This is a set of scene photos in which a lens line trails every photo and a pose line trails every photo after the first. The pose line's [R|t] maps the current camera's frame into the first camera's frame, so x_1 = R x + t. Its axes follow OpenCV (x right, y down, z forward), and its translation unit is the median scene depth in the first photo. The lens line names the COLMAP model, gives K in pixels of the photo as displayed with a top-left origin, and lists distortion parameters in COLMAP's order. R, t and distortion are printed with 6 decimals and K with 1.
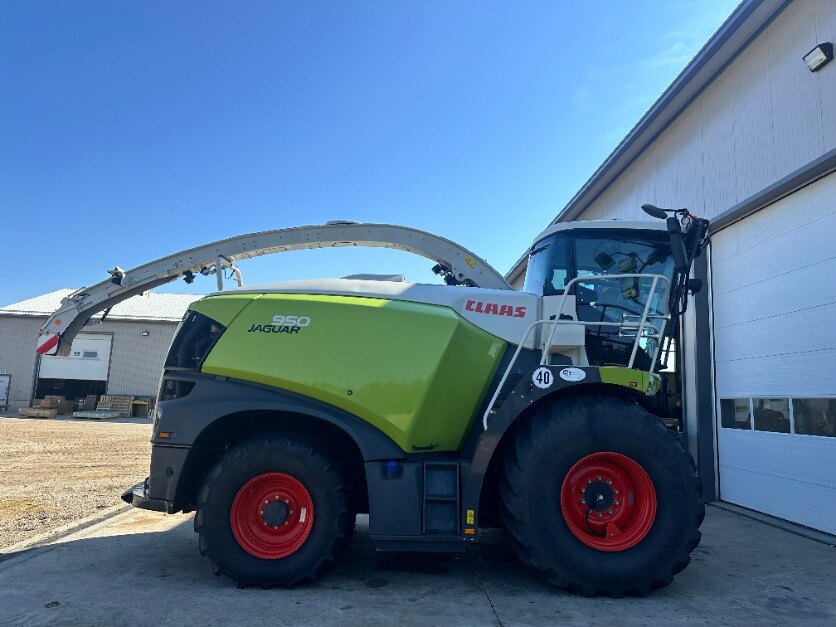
lens RADIAL K [[599.9, 0, 418.0], [0, 599.9, 313.5], [0, 0, 1]] dist [0.011457, -0.000442]
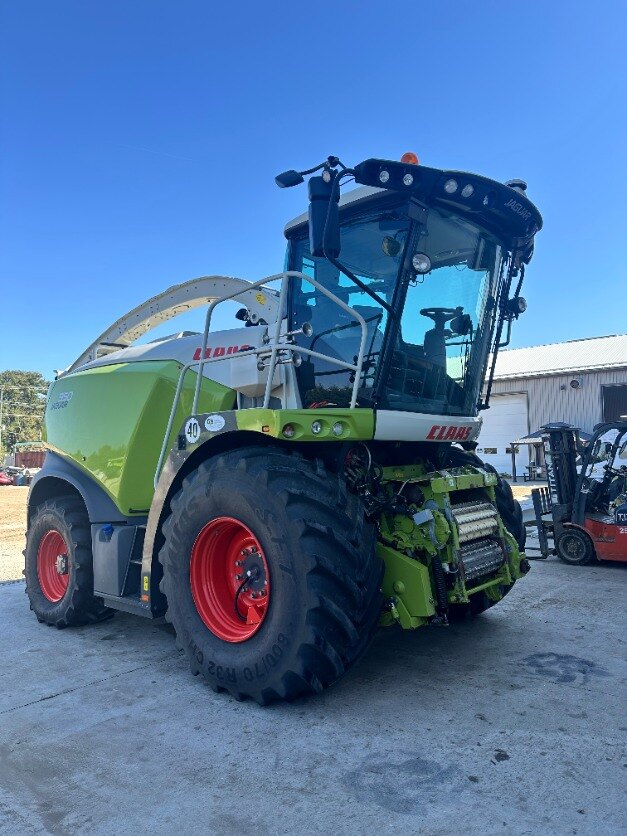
lens RADIAL K [[599.9, 0, 315.8], [0, 599.9, 435.5], [0, 0, 1]] dist [0.011457, -0.000442]
pose [[0.746047, -0.075676, -0.661579, 0.892691], [0.141751, 0.988798, 0.046744, 0.099262], [0.650631, -0.128653, 0.748417, 0.479795]]
